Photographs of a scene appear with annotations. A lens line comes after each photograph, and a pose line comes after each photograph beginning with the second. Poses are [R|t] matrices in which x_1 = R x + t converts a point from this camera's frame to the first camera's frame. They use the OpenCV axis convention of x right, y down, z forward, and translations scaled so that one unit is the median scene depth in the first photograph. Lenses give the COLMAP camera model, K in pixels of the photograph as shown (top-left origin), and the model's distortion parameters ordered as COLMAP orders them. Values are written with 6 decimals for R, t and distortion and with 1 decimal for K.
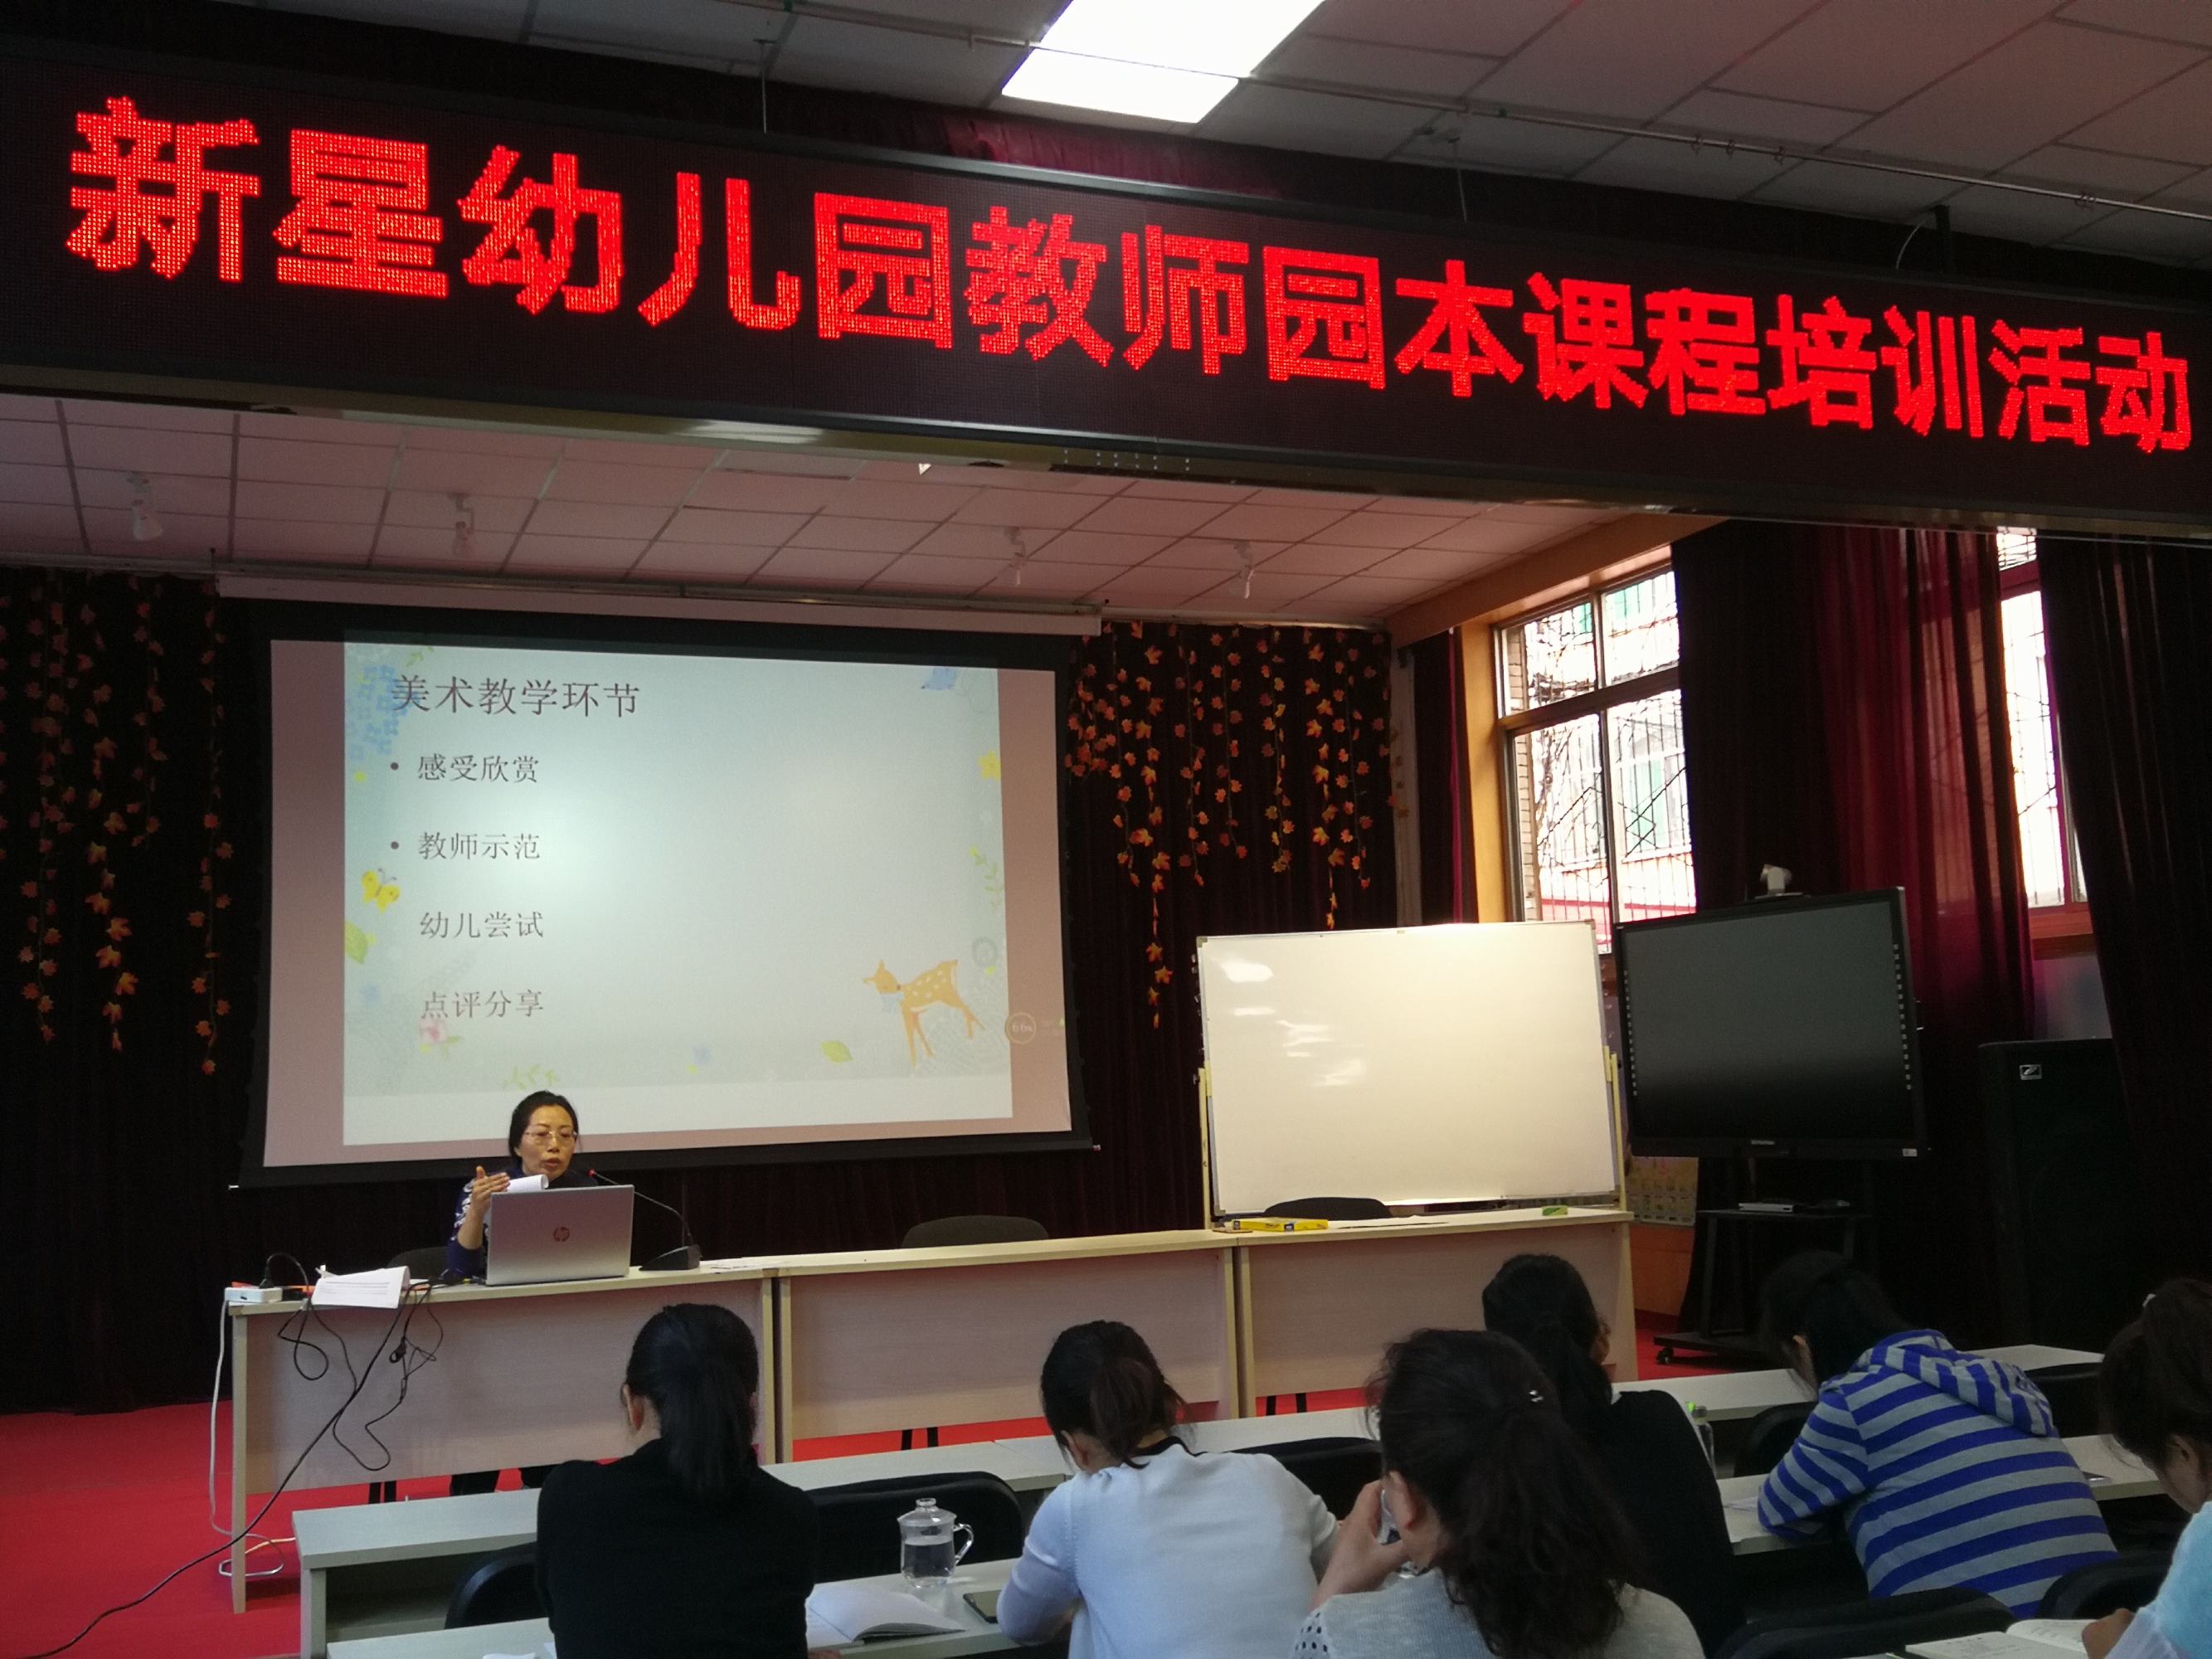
lens RADIAL K [[2182.7, 0, 1047.9], [0, 2182.7, 871.1], [0, 0, 1]] dist [0.050522, -0.052326]
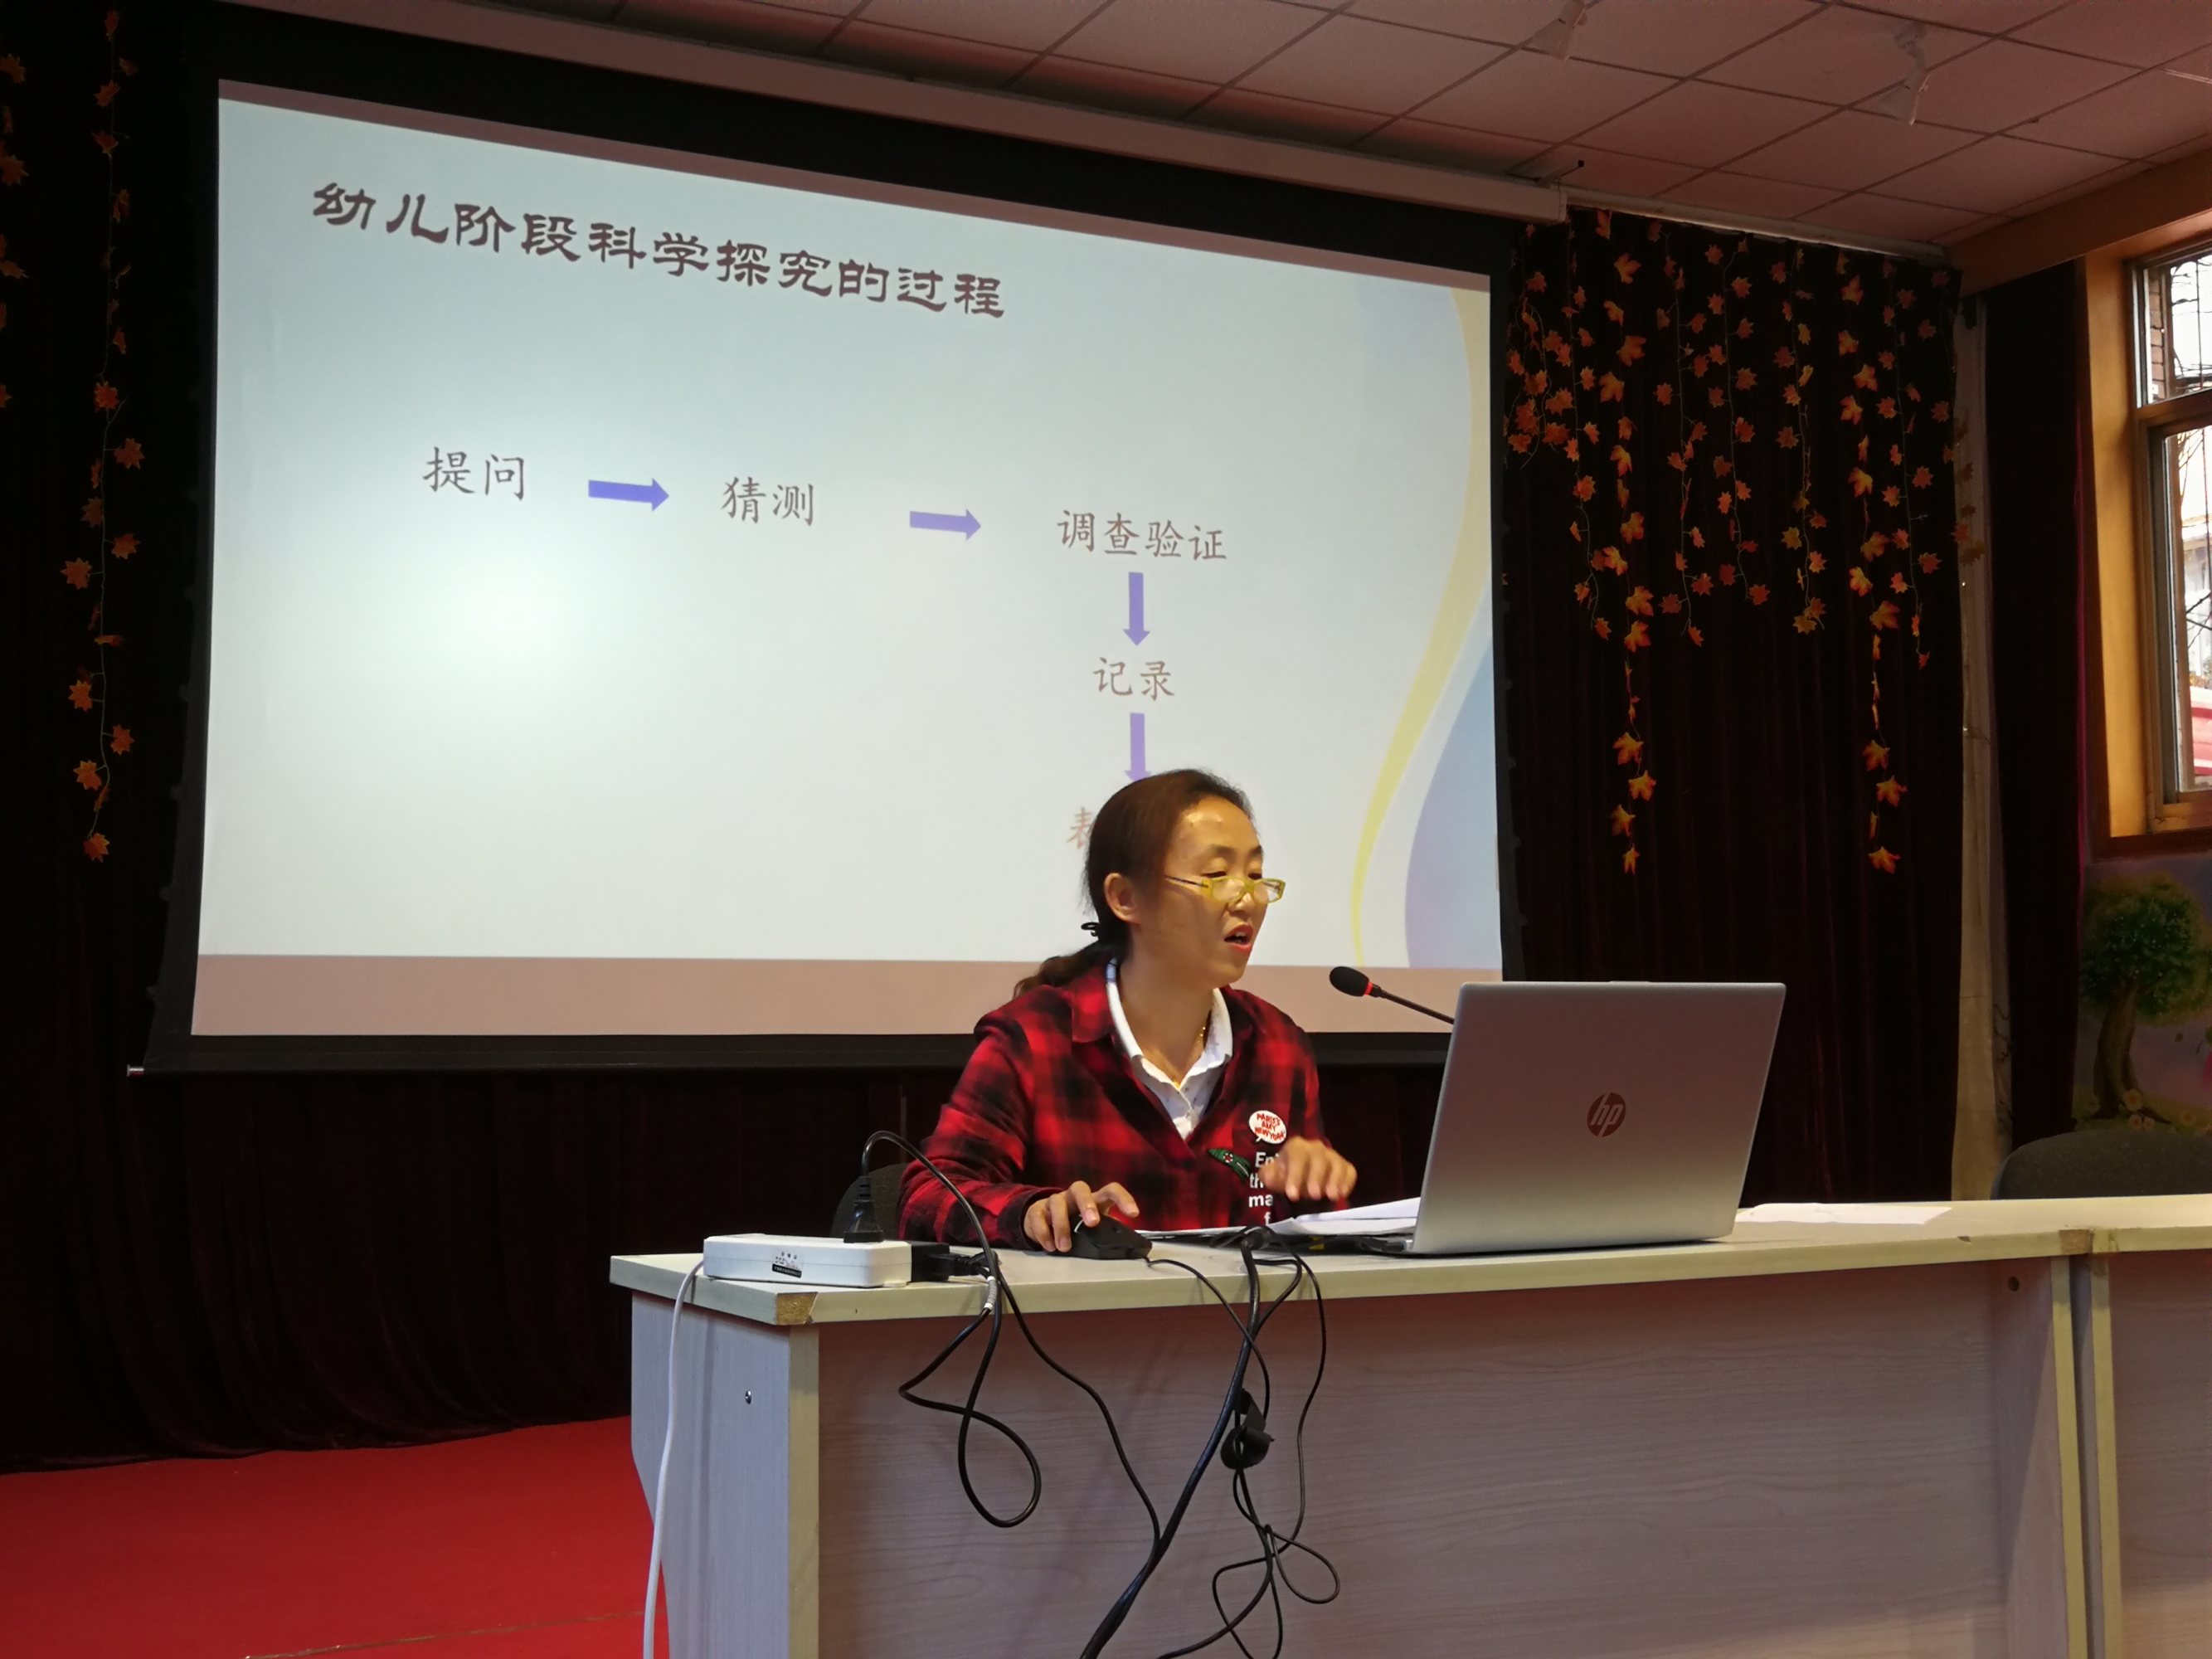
lens RADIAL K [[2595.9, 0, 1058.2], [0, 2595.9, 819.1], [0, 0, 1]] dist [0.027017, 0.017223]
pose [[0.995151, 0.038089, 0.090683, -0.284341], [-0.038703, 0.999238, 0.005023, 0.096521], [-0.090422, -0.008509, 0.995867, 0.476886]]
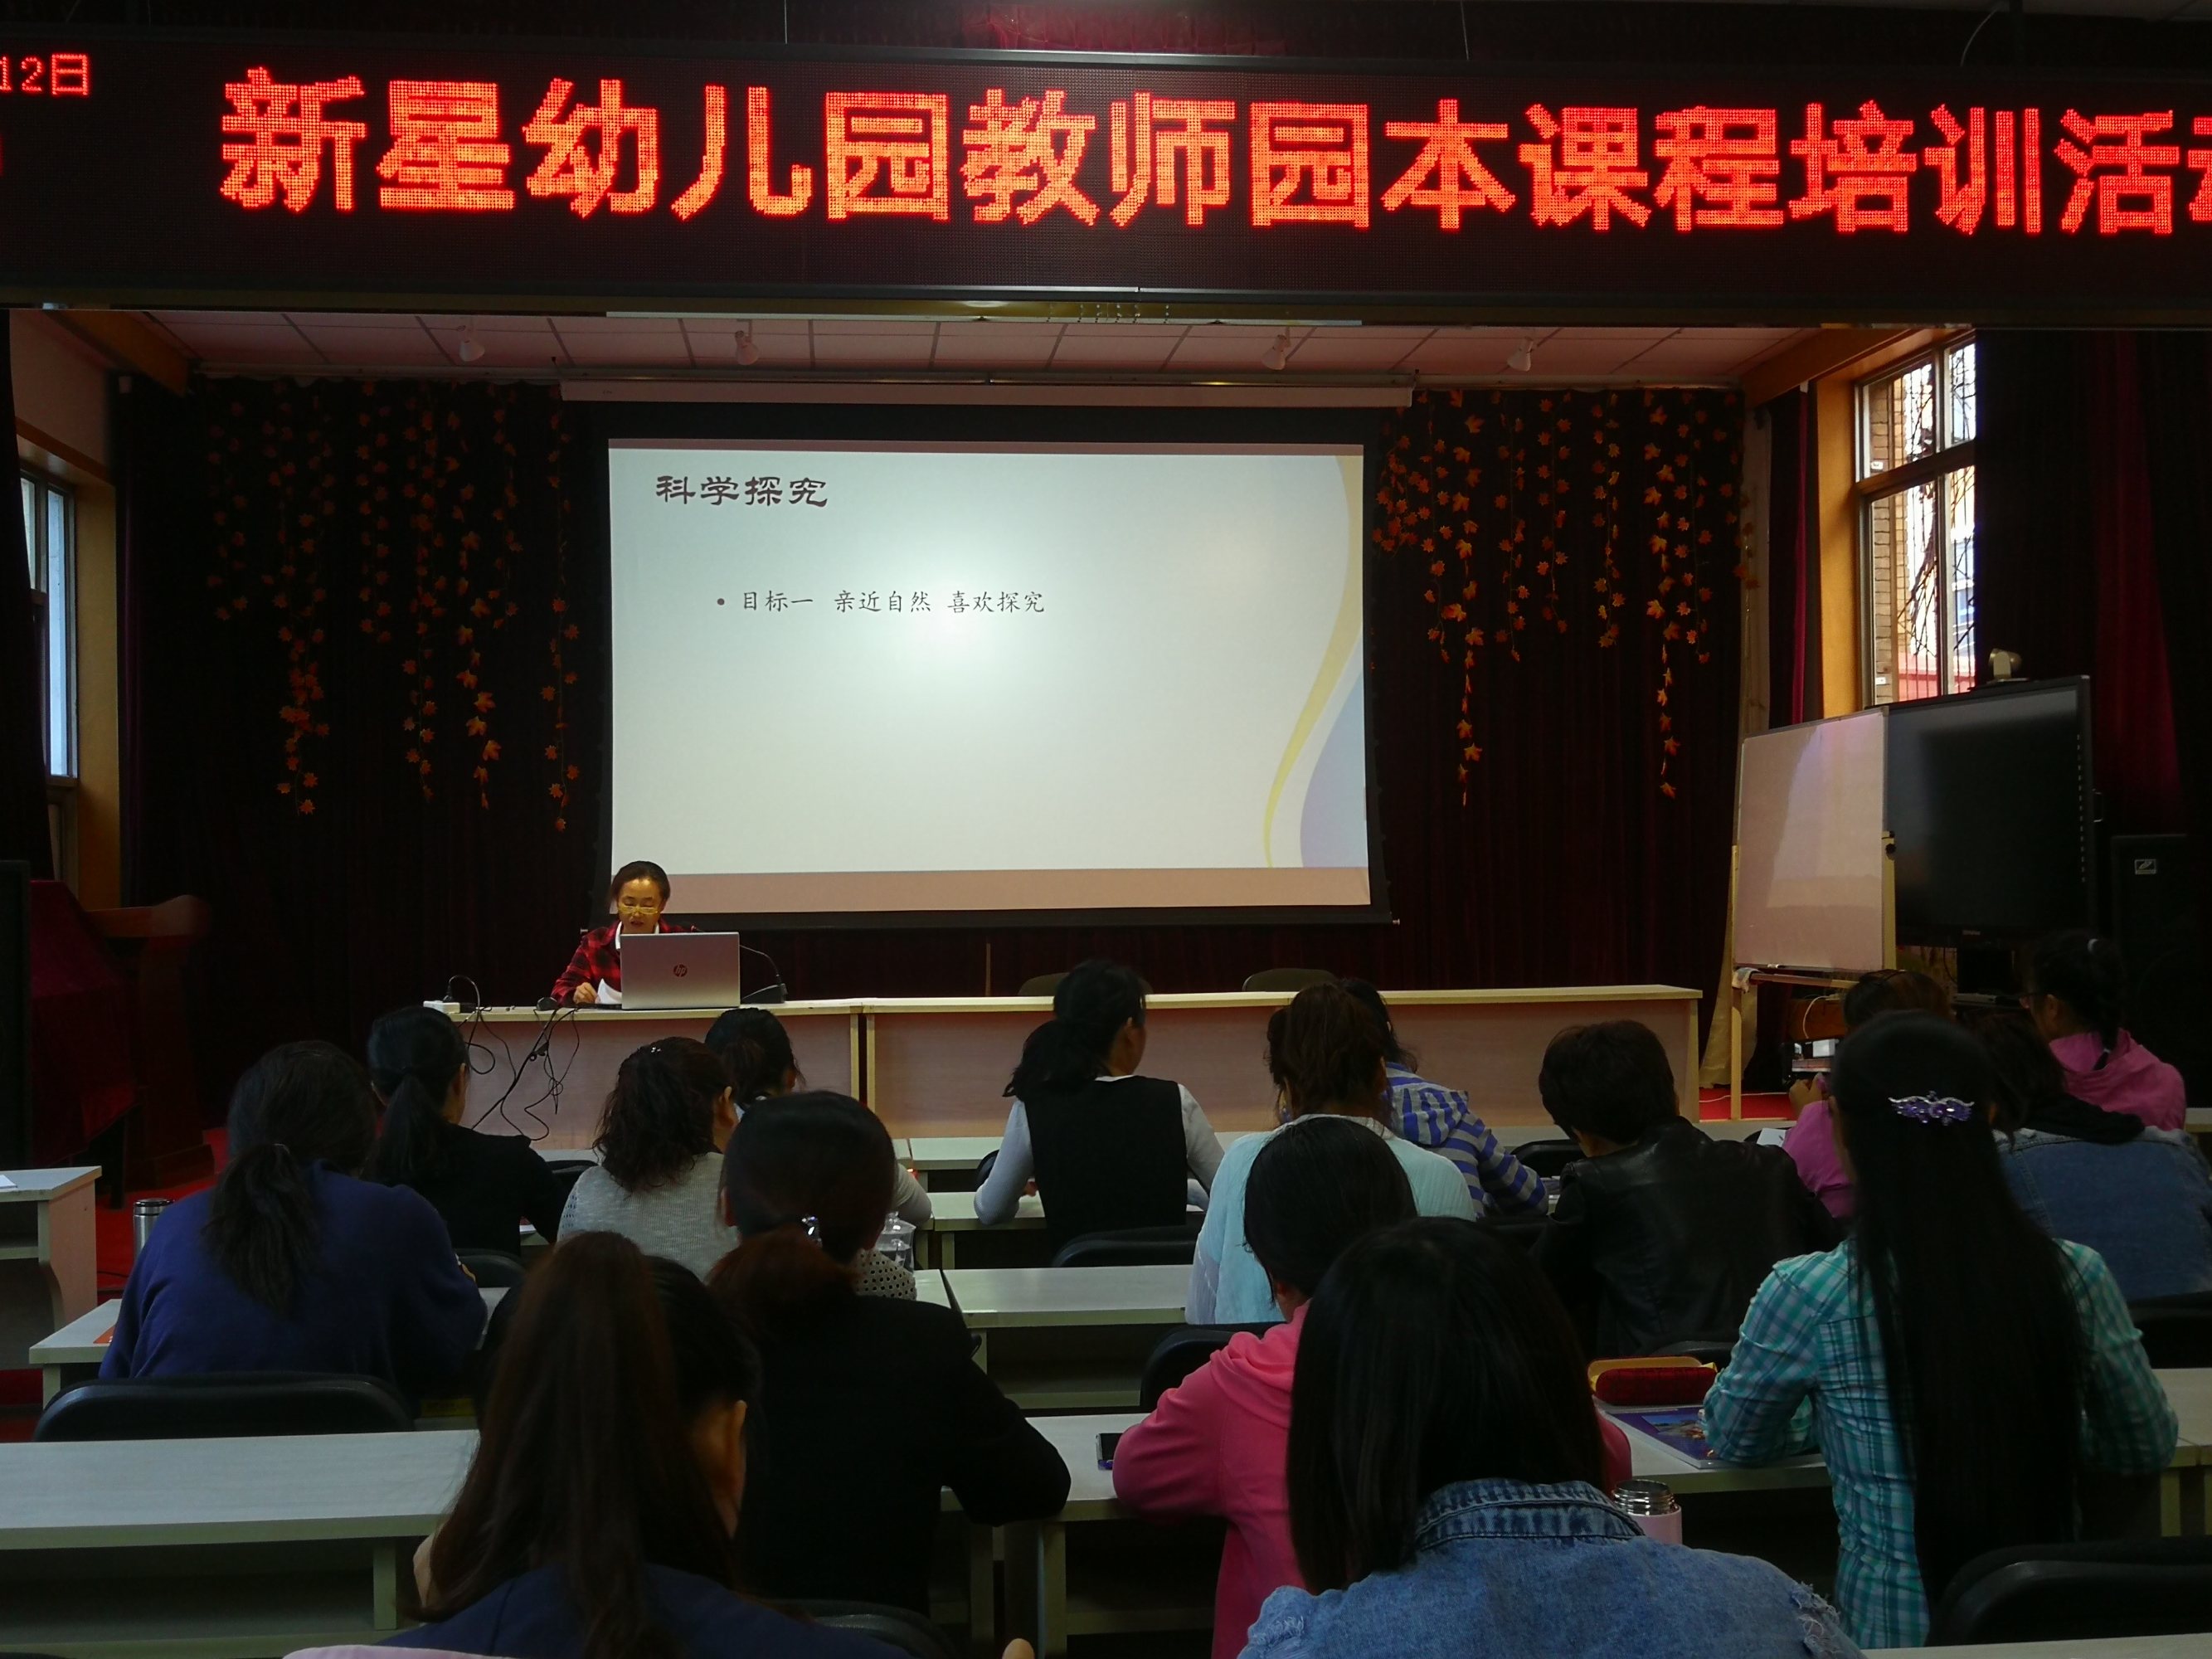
lens RADIAL K [[2499.3, 0, 1134.4], [0, 2499.3, 833.7], [0, 0, 1]] dist [0.019791, 0.043499]
pose [[0.966099, 0.020641, -0.257346, 0.320850], [0.002816, 0.995897, 0.090449, -0.030469], [0.258157, -0.088107, 0.962077, -0.214205]]
